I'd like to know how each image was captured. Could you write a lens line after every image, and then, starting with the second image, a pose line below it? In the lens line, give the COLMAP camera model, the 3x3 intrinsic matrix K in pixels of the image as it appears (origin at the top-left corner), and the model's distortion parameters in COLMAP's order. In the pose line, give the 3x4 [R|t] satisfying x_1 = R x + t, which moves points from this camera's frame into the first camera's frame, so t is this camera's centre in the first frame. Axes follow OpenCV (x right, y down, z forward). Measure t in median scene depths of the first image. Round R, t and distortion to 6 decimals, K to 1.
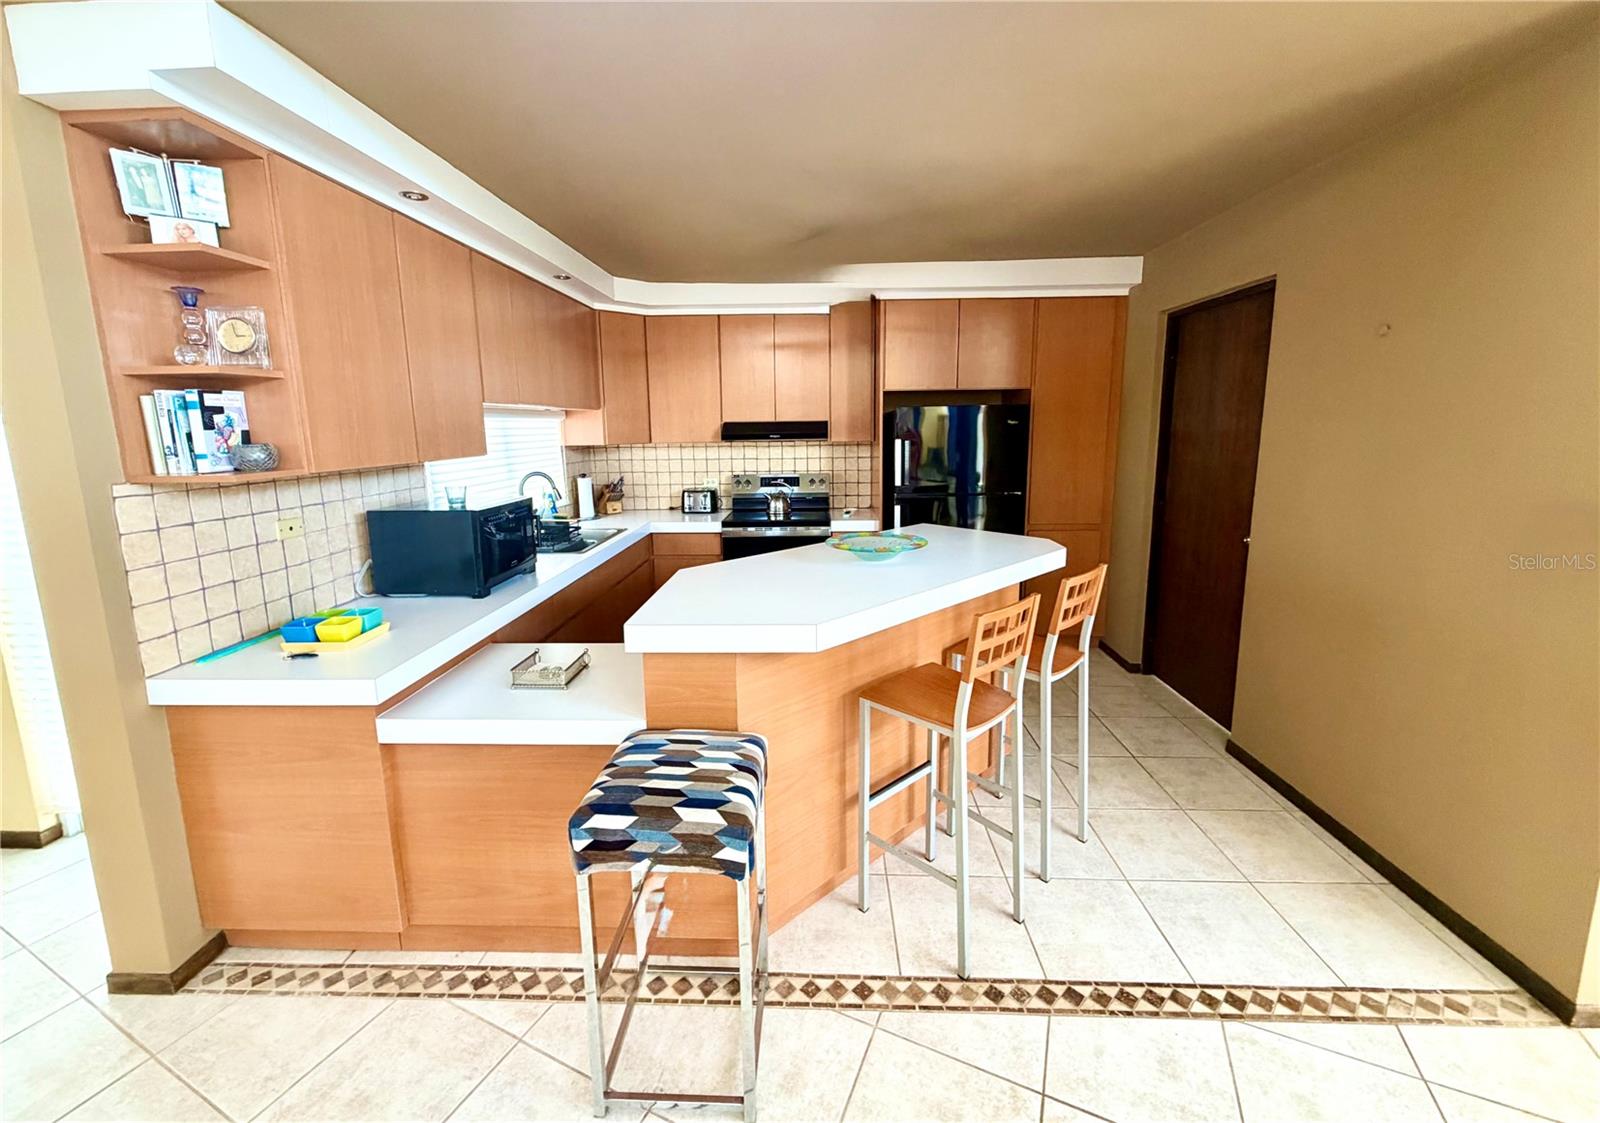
lens RADIAL K [[637.1, 0, 798.0], [0, 637.1, 521.3], [0, 0, 1]] dist [0.000221, 0.000038]
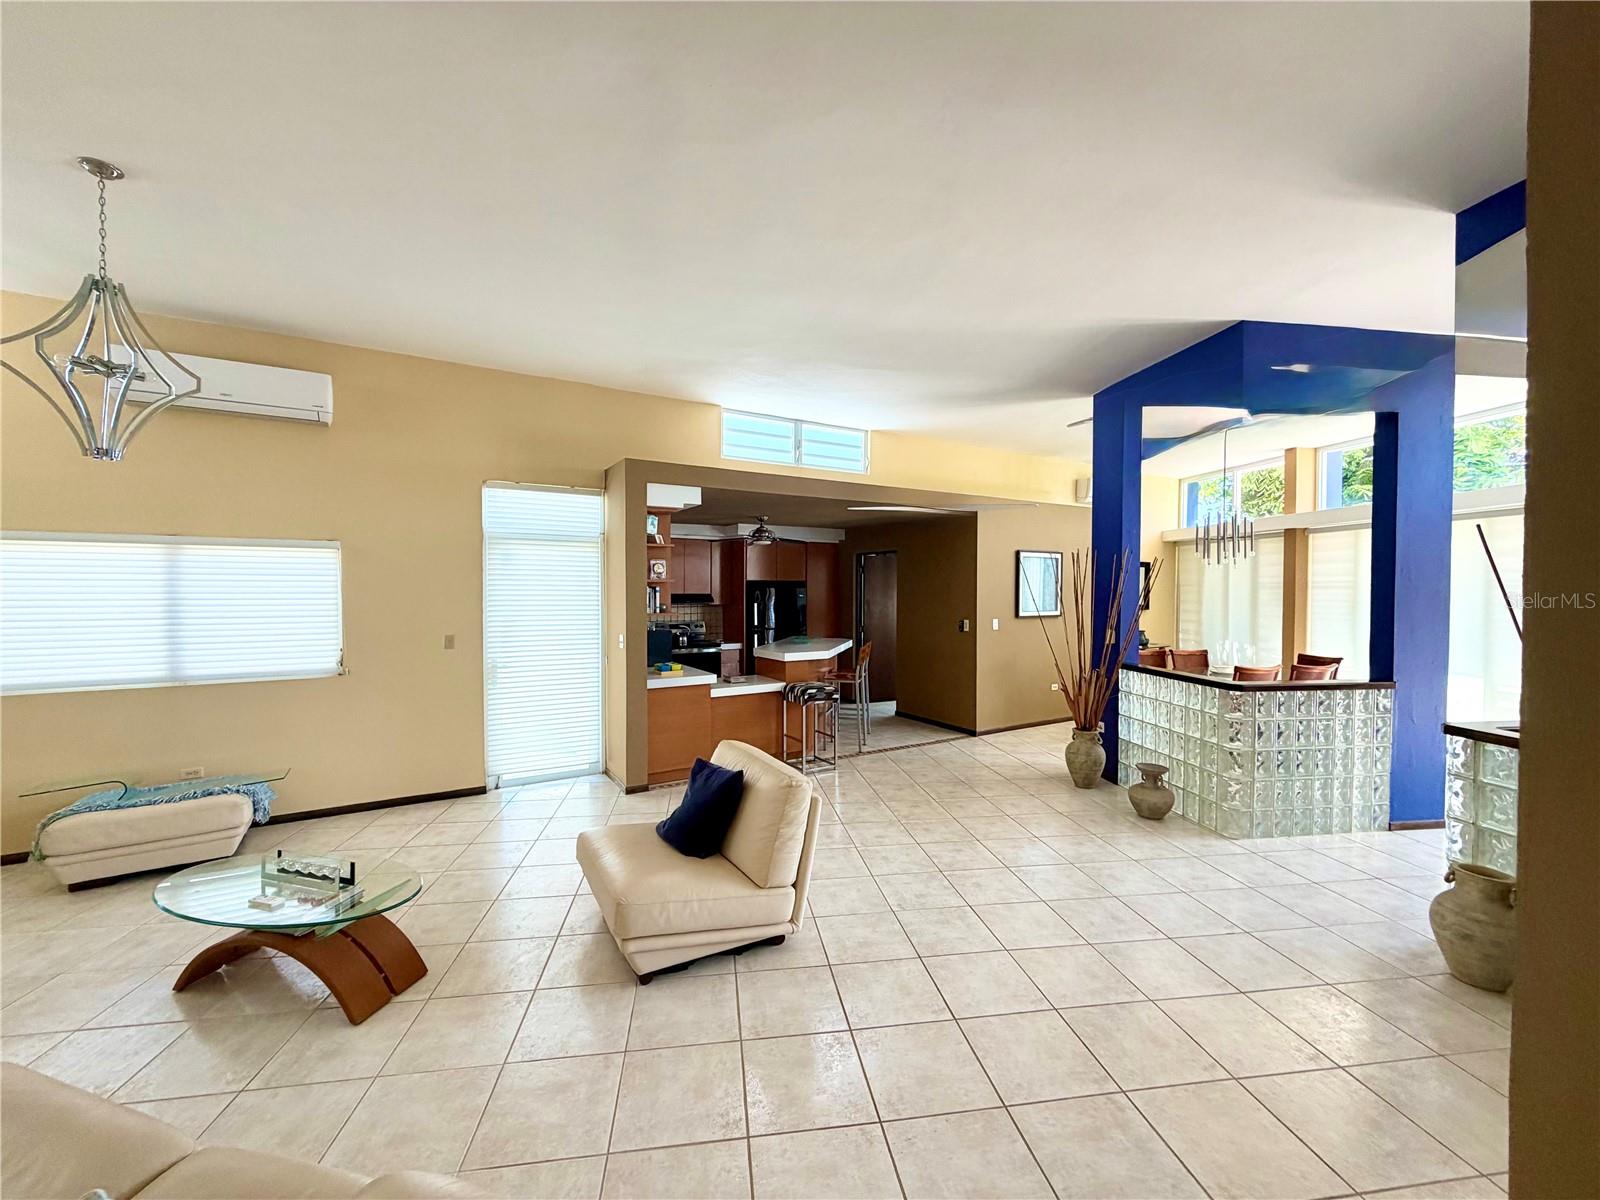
lens RADIAL K [[635.9, 0, 794.9], [0, 635.9, 599.5], [0, 0, 1]] dist [-0.000903, 0.000157]
pose [[0.841344, 0.003909, 0.540486, -1.966461], [0.070300, 0.990688, -0.116597, 0.258652], [-0.535909, 0.136094, 0.833234, -1.874853]]
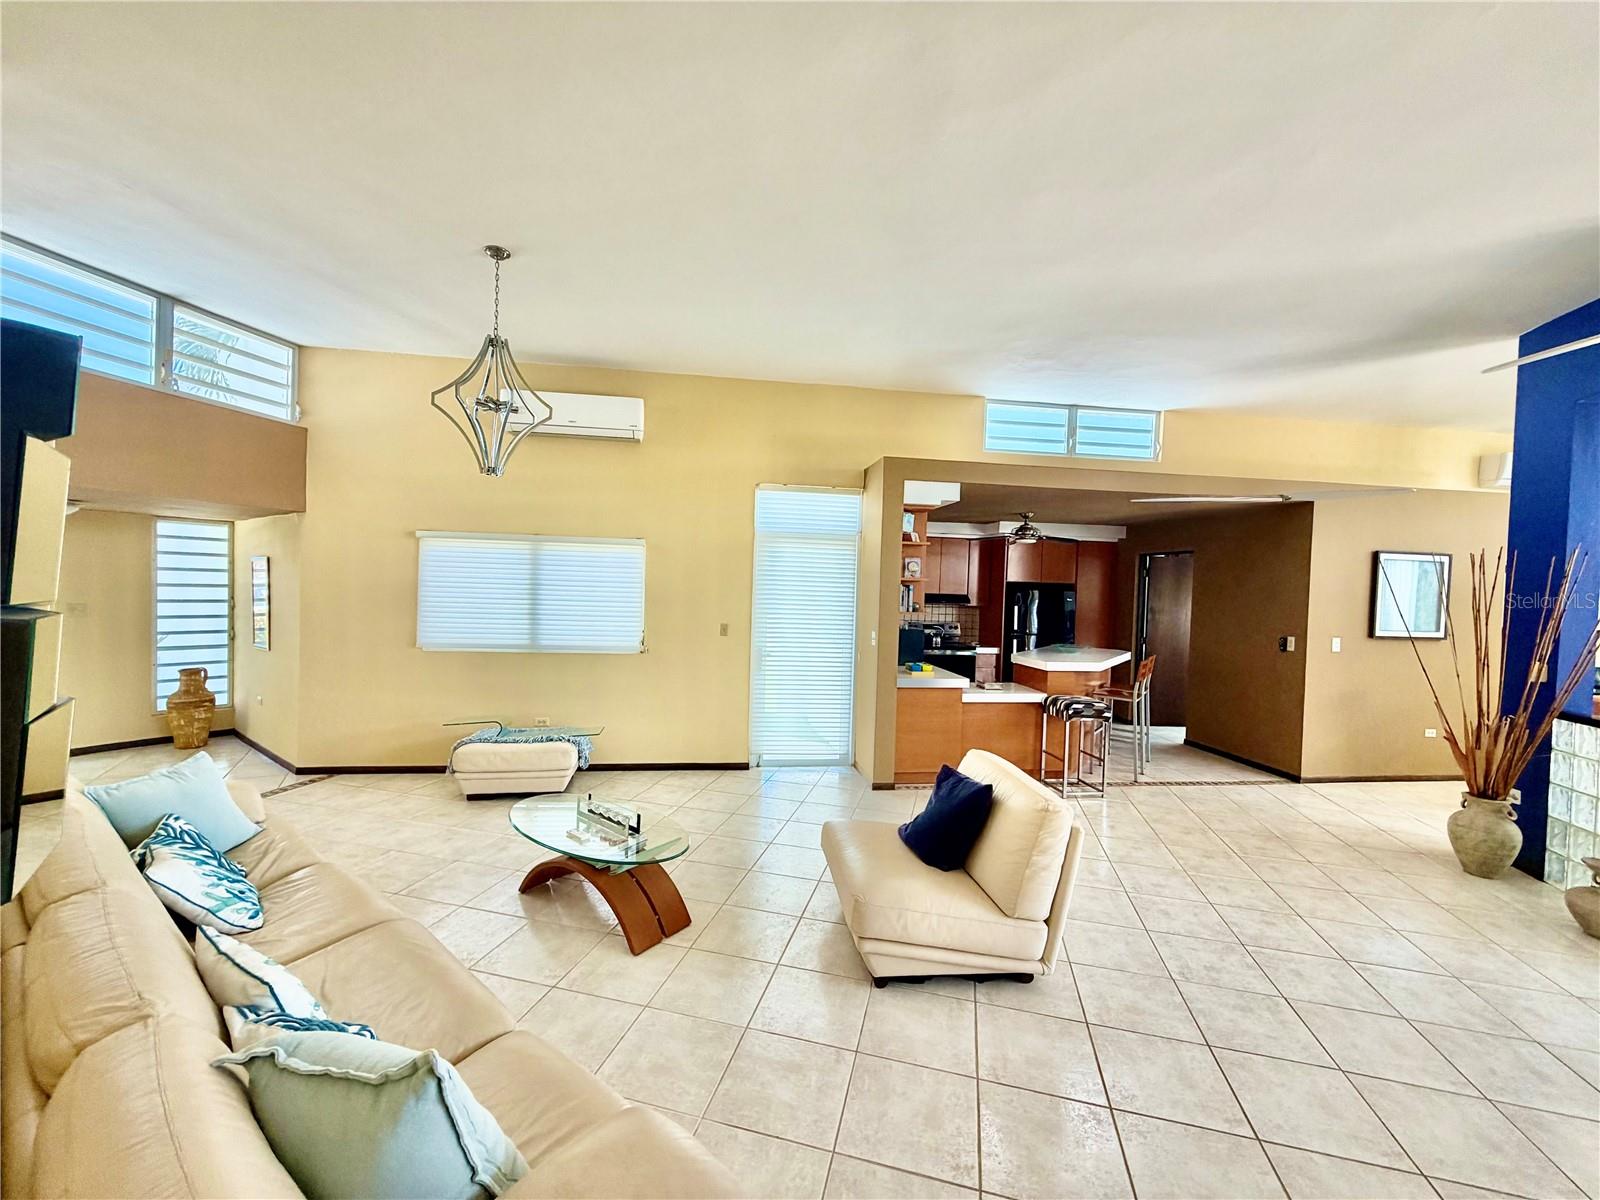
lens RADIAL K [[635.9, 0, 794.9], [0, 635.9, 599.5], [0, 0, 1]] dist [-0.000903, 0.000157]
pose [[0.984400, 0.037730, 0.171853, -1.932292], [-0.015725, 0.991695, -0.127651, 0.256990], [-0.175242, 0.122957, 0.976817, -1.830698]]
